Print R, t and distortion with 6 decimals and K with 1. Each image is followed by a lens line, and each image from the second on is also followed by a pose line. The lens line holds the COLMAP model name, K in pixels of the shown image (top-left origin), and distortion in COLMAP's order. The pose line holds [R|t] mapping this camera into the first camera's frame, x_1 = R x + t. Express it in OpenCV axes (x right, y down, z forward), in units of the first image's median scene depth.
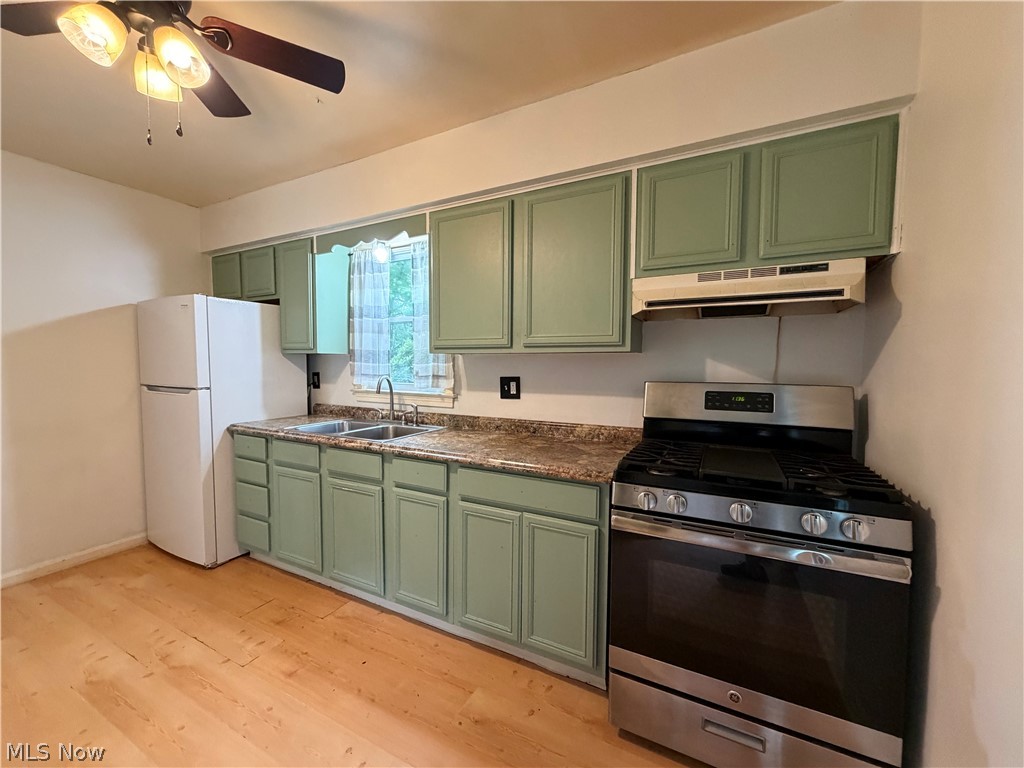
lens RADIAL K [[410.1, 0, 501.1], [0, 410.1, 385.2], [0, 0, 1]] dist [0.020731, -0.002039]
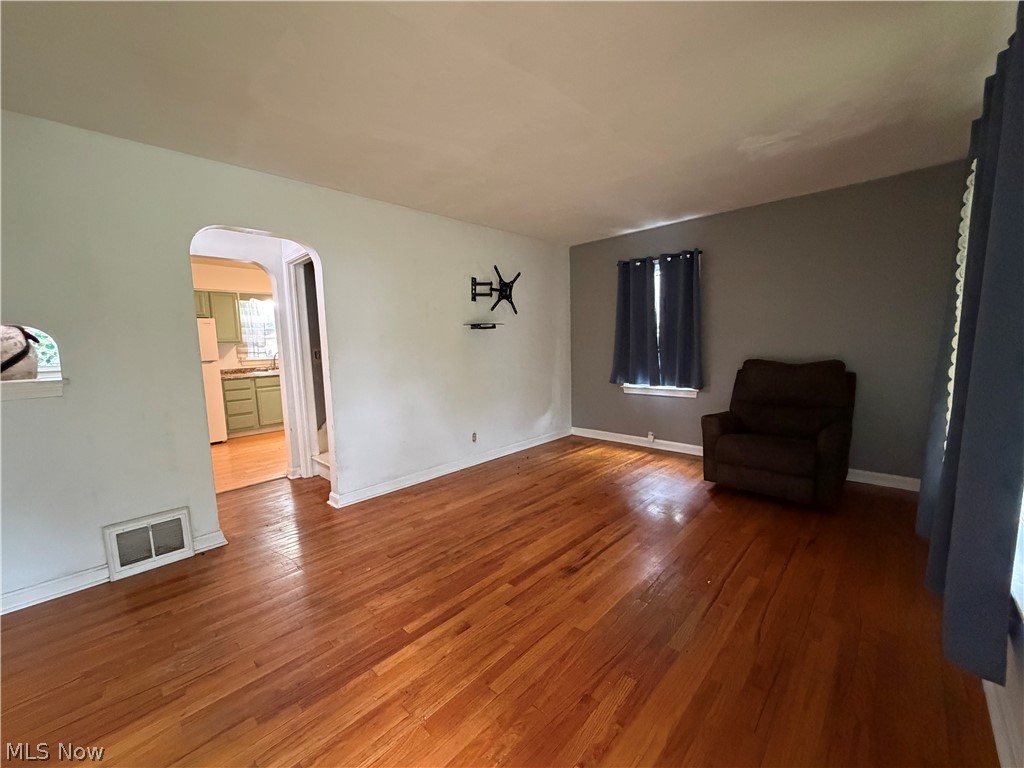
lens RADIAL K [[410.1, 0, 507.2], [0, 410.1, 383.4], [0, 0, 1]] dist [0.020731, -0.002039]
pose [[0.256135, -0.116849, 0.959553, -2.722868], [0.079590, 0.991846, 0.099537, 0.033232], [-0.963359, 0.050876, 0.263346, -1.180210]]
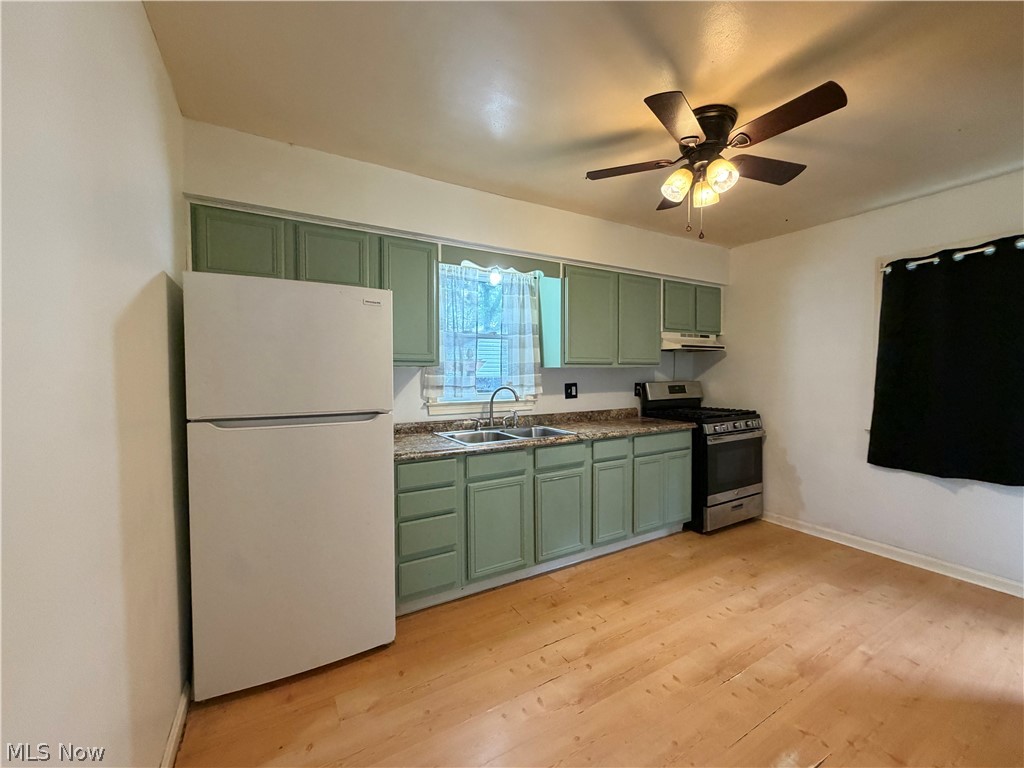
lens RADIAL K [[410.1, 0, 503.5], [0, 410.1, 386.6], [0, 0, 1]] dist [0.020731, -0.002039]
pose [[0.530672, -0.038403, 0.846707, -1.394253], [0.054637, 0.998445, 0.011042, -0.039418], [-0.845814, 0.040401, 0.531945, 0.447968]]
